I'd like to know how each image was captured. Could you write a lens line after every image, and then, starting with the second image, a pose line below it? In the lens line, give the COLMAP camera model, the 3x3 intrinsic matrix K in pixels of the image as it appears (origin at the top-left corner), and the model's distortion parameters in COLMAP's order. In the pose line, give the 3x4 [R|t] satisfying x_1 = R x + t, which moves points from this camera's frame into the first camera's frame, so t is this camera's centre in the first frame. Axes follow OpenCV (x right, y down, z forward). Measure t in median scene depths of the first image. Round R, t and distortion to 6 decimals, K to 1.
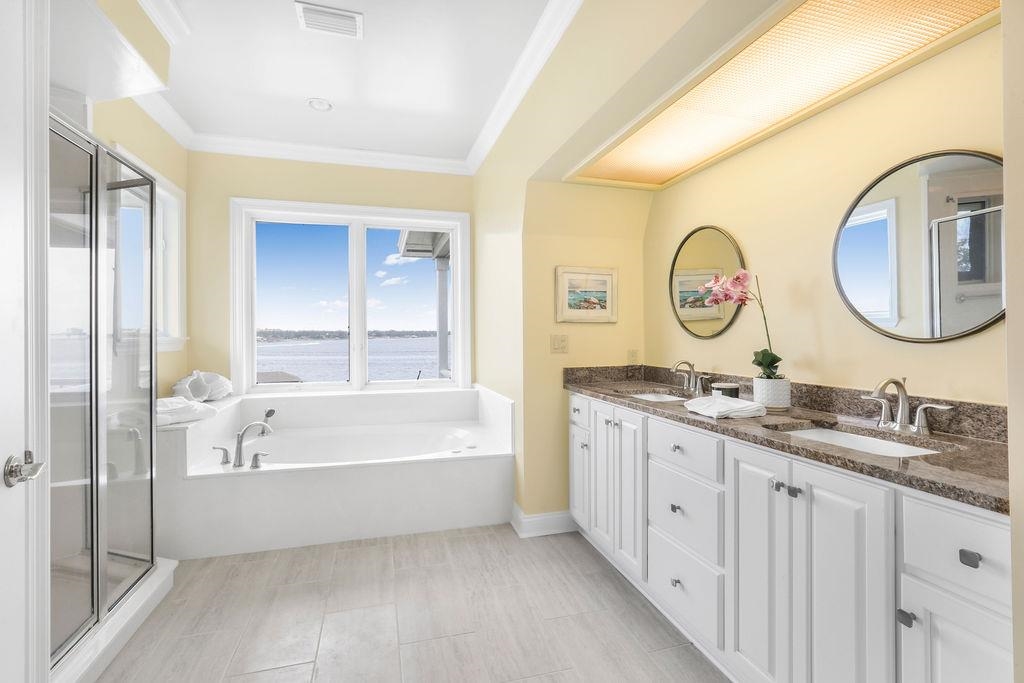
lens RADIAL K [[467.1, 0, 513.7], [0, 467.1, 336.0], [0, 0, 1]] dist [-0.031300, 0.006573]
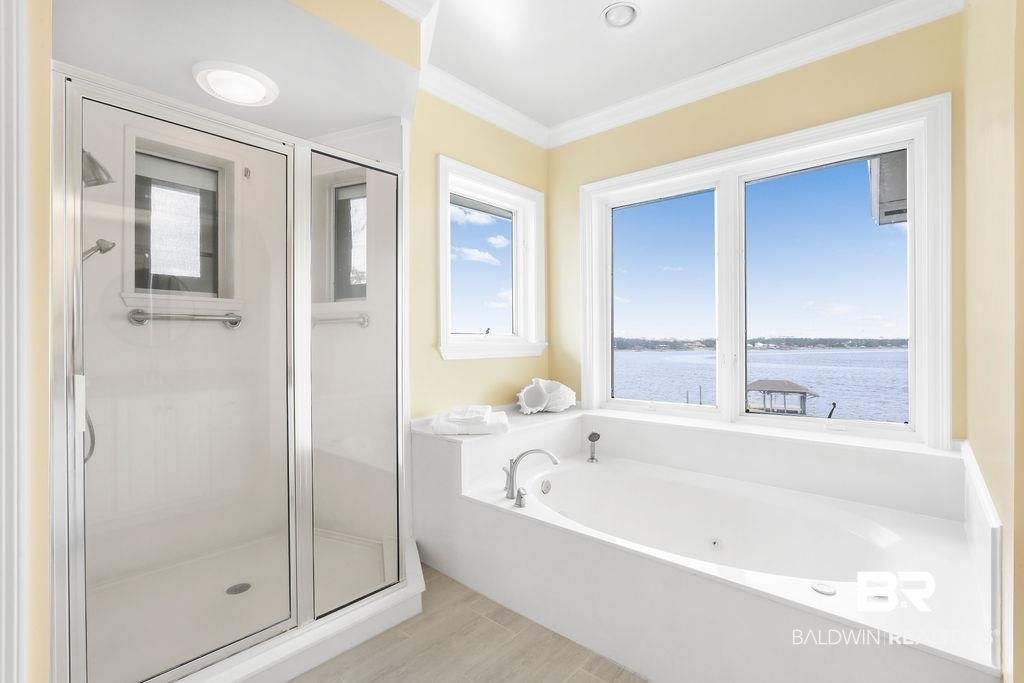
lens RADIAL K [[467.1, 0, 517.3], [0, 467.1, 348.2], [0, 0, 1]] dist [-0.031300, 0.006573]
pose [[0.525524, 0.015458, -0.850638, 0.091507], [-0.006953, 0.999880, 0.013874, 0.000727], [0.850750, -0.001376, 0.525568, 0.434882]]
